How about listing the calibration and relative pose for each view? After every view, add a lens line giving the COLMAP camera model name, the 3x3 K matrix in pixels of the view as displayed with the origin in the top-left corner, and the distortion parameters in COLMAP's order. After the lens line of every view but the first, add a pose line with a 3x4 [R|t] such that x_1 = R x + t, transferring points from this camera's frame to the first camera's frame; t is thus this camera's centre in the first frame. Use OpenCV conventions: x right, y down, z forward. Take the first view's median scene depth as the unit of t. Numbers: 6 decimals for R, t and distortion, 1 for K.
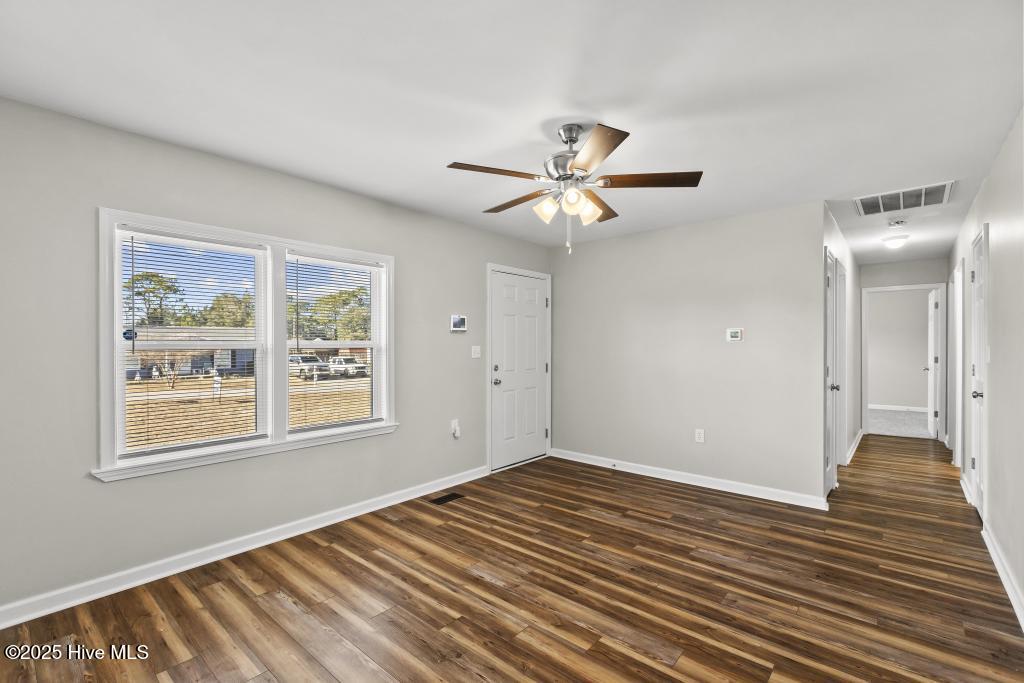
lens RADIAL K [[460.3, 0, 506.9], [0, 460.3, 343.8], [0, 0, 1]] dist [0.005643, 0.000479]
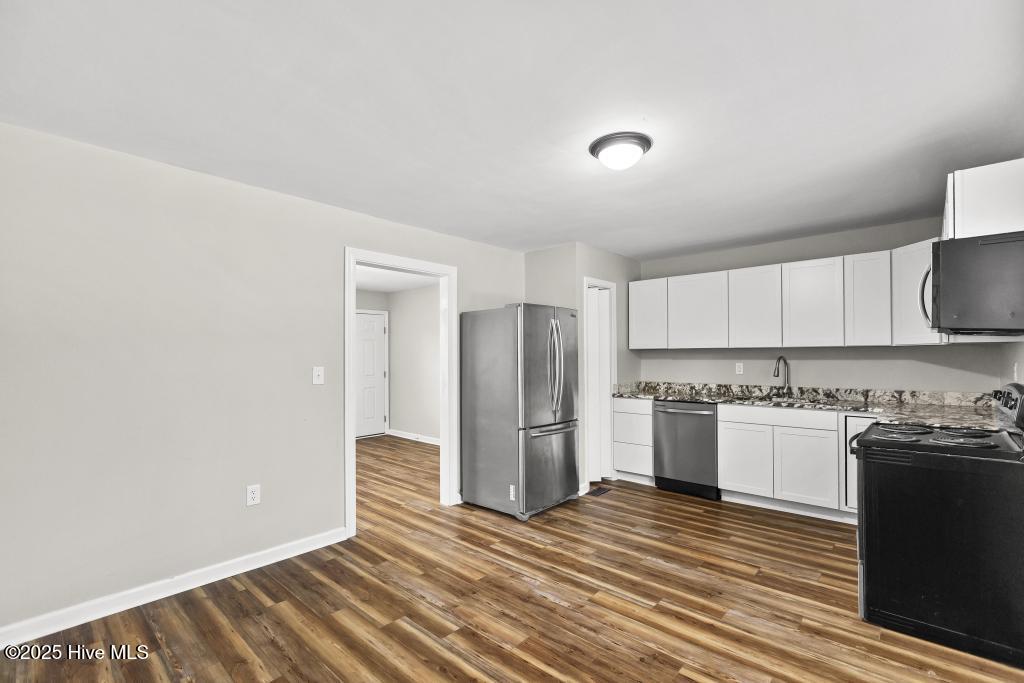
lens RADIAL K [[460.3, 0, 512.5], [0, 460.3, 352.2], [0, 0, 1]] dist [0.005643, 0.000479]
pose [[0.999801, -0.002114, -0.019860, 1.113232], [0.002059, 0.999994, -0.002746, -0.030840], [0.019866, 0.002704, 0.999799, -0.993885]]
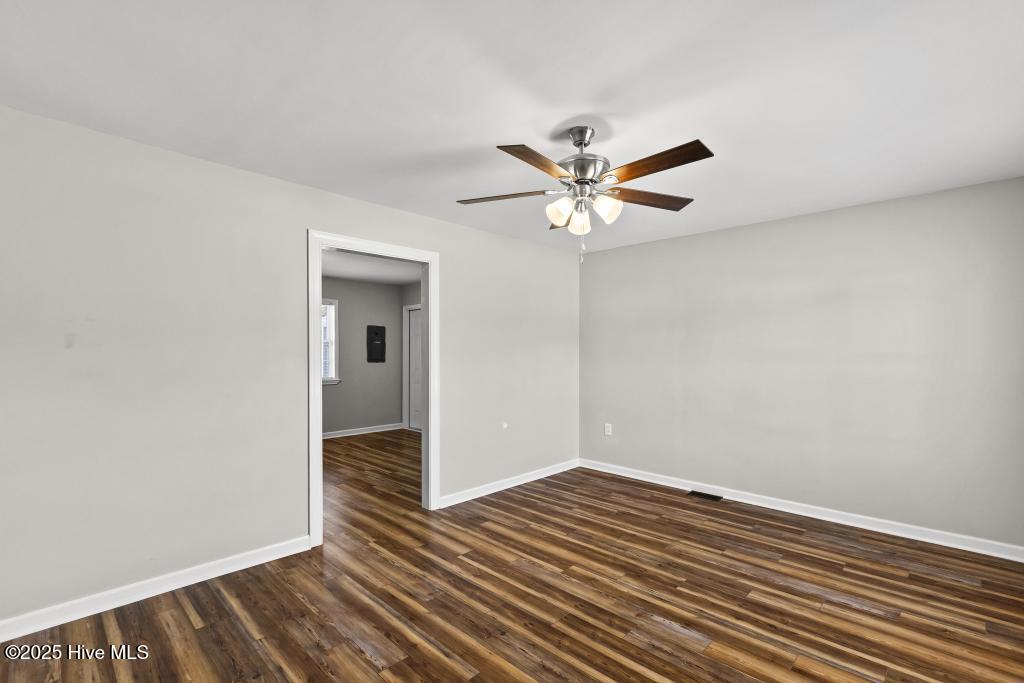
lens RADIAL K [[460.3, 0, 515.2], [0, 460.3, 352.3], [0, 0, 1]] dist [0.005643, 0.000479]
pose [[-0.999011, -0.000224, 0.044465, 0.228719], [-0.000435, 0.999989, -0.004739, -0.004741], [-0.044463, -0.004753, -0.999000, 1.932250]]
